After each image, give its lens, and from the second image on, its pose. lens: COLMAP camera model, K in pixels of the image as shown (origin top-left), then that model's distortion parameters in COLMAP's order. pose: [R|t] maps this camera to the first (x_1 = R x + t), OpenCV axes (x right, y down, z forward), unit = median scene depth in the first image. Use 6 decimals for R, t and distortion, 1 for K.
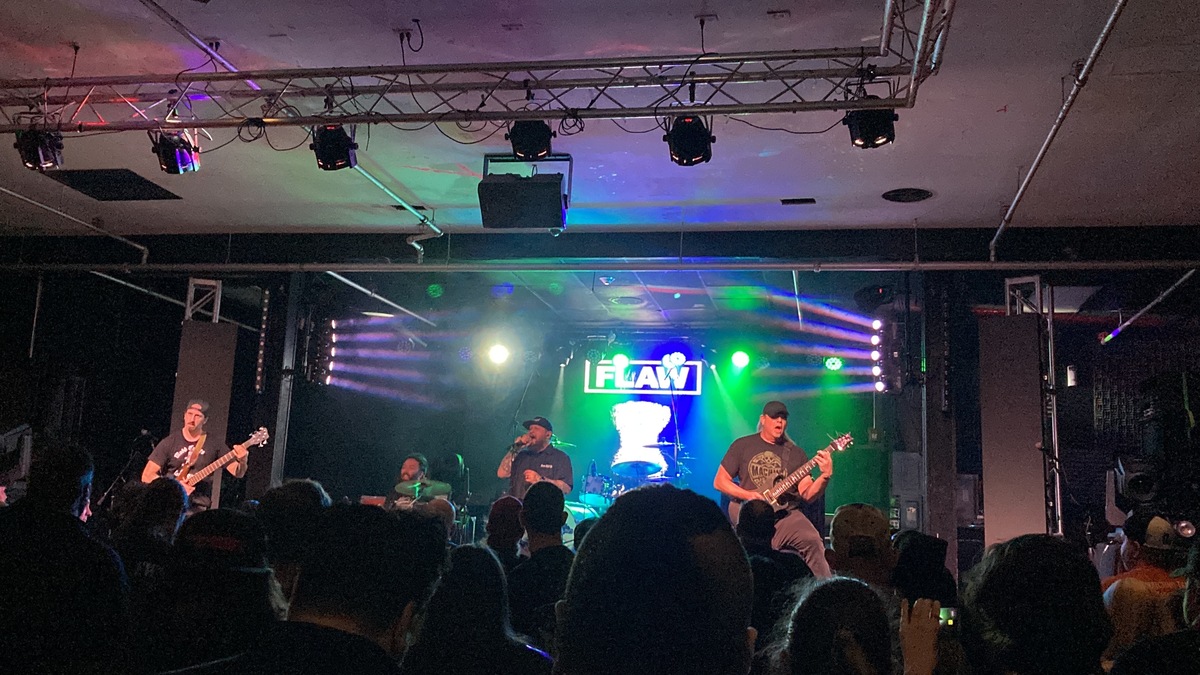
lens RADIAL K [[1111.0, 0, 619.2], [0, 1111.0, 338.9], [0, 0, 1]] dist [0.088165, -0.220933]
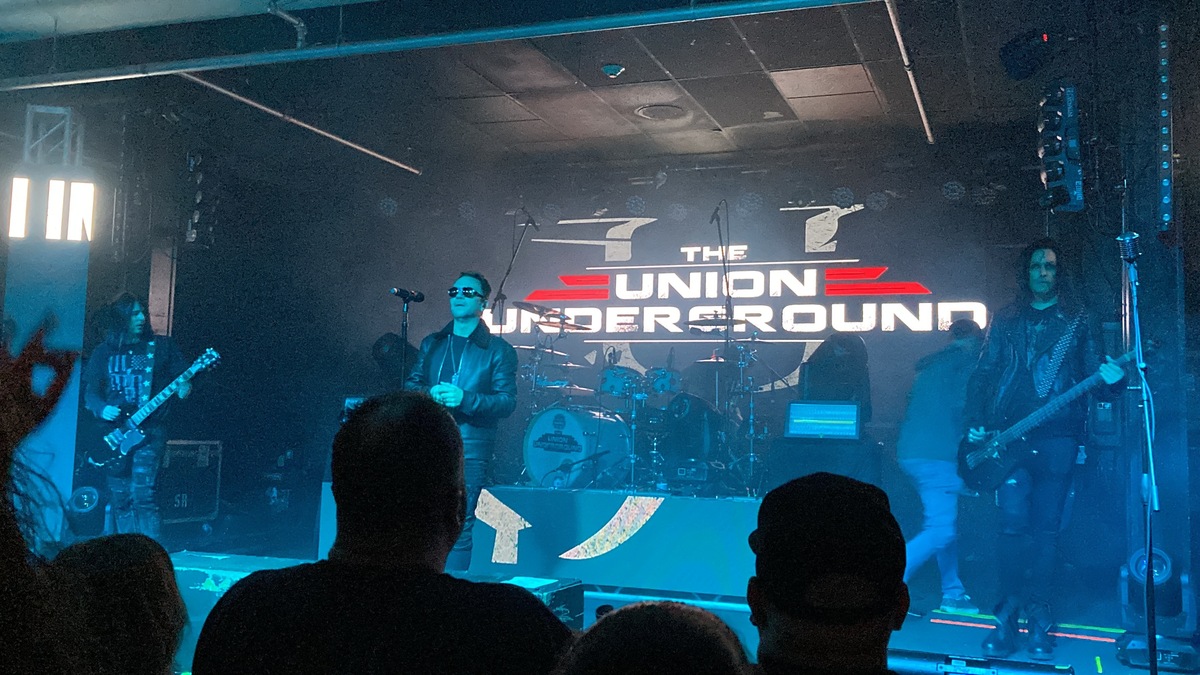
lens RADIAL K [[1111.0, 0, 619.2], [0, 1111.0, 338.9], [0, 0, 1]] dist [0.088165, -0.220933]
pose [[0.987322, -0.030185, -0.155832, 0.146543], [0.043547, 0.995593, 0.083056, 0.080560], [0.152638, -0.088789, 0.984286, 0.545628]]
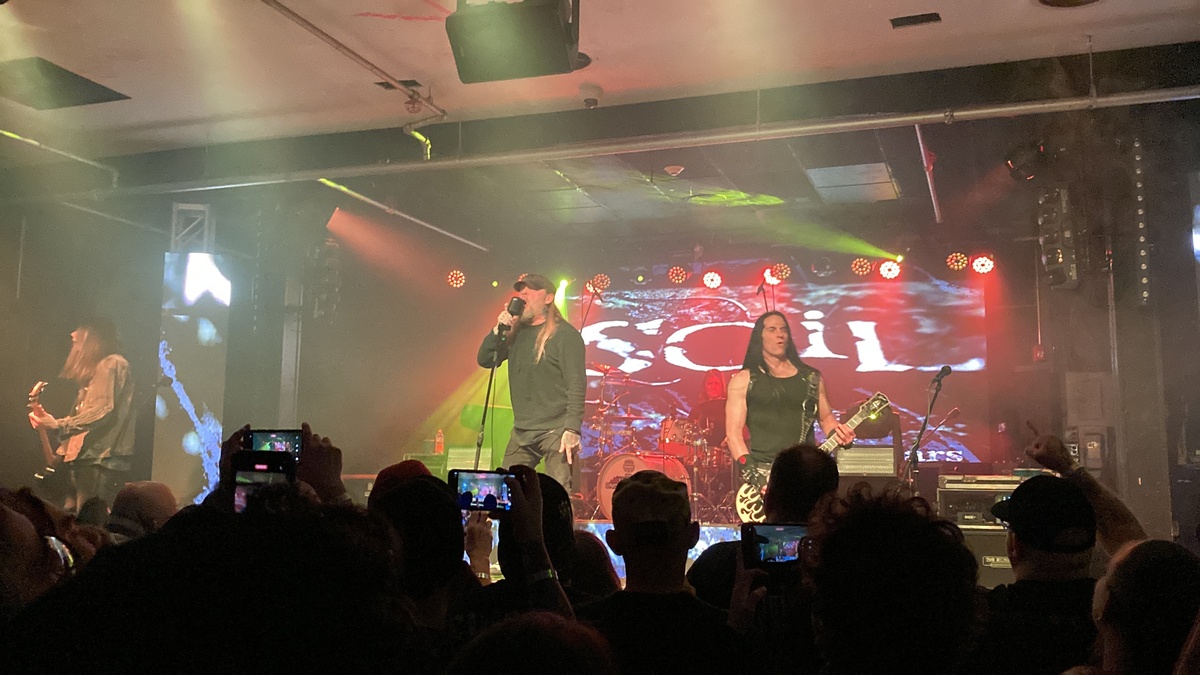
lens RADIAL K [[1112.1, 0, 600.0], [0, 1112.1, 337.5], [0, 0, 1]] dist [0.096369, -0.257853]
pose [[0.987912, -0.052528, -0.145842, 0.073877], [0.059423, 0.997292, 0.043325, 0.044604], [0.143172, -0.051468, 0.988359, 0.339997]]
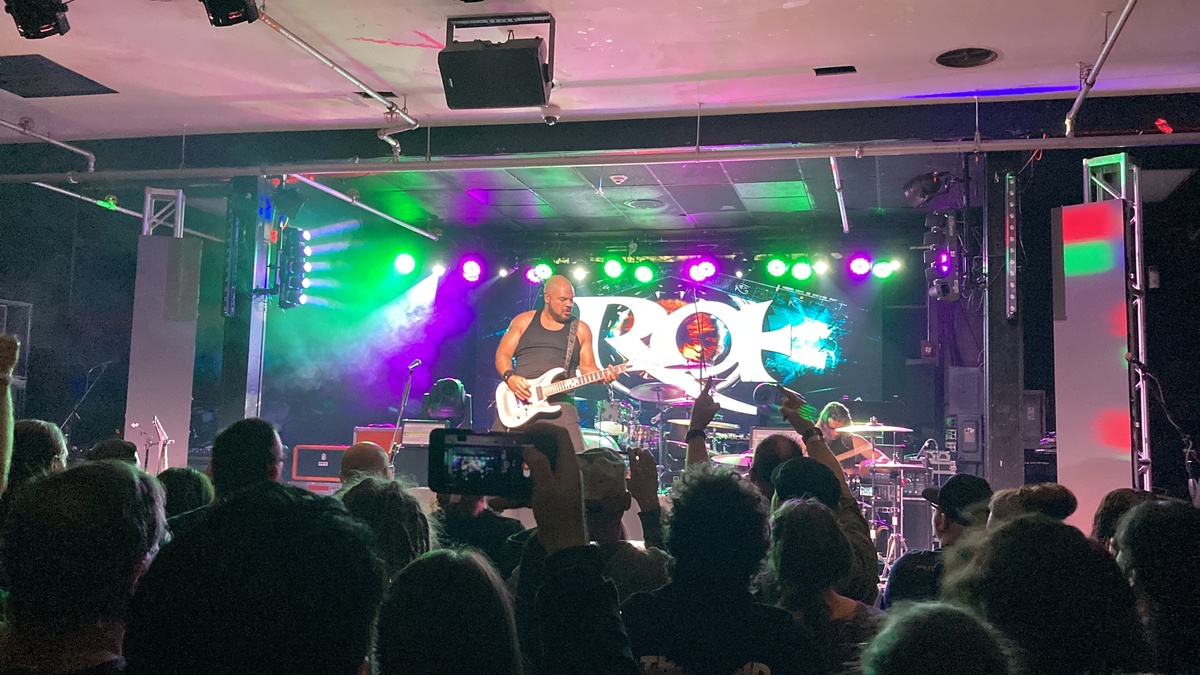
lens RADIAL K [[1111.0, 0, 619.2], [0, 1111.0, 338.9], [0, 0, 1]] dist [0.088165, -0.220933]
pose [[0.998777, -0.020399, -0.045031, 0.044456], [0.023625, 0.997102, 0.072315, 0.015717], [0.043426, -0.073290, 0.996365, 0.195346]]
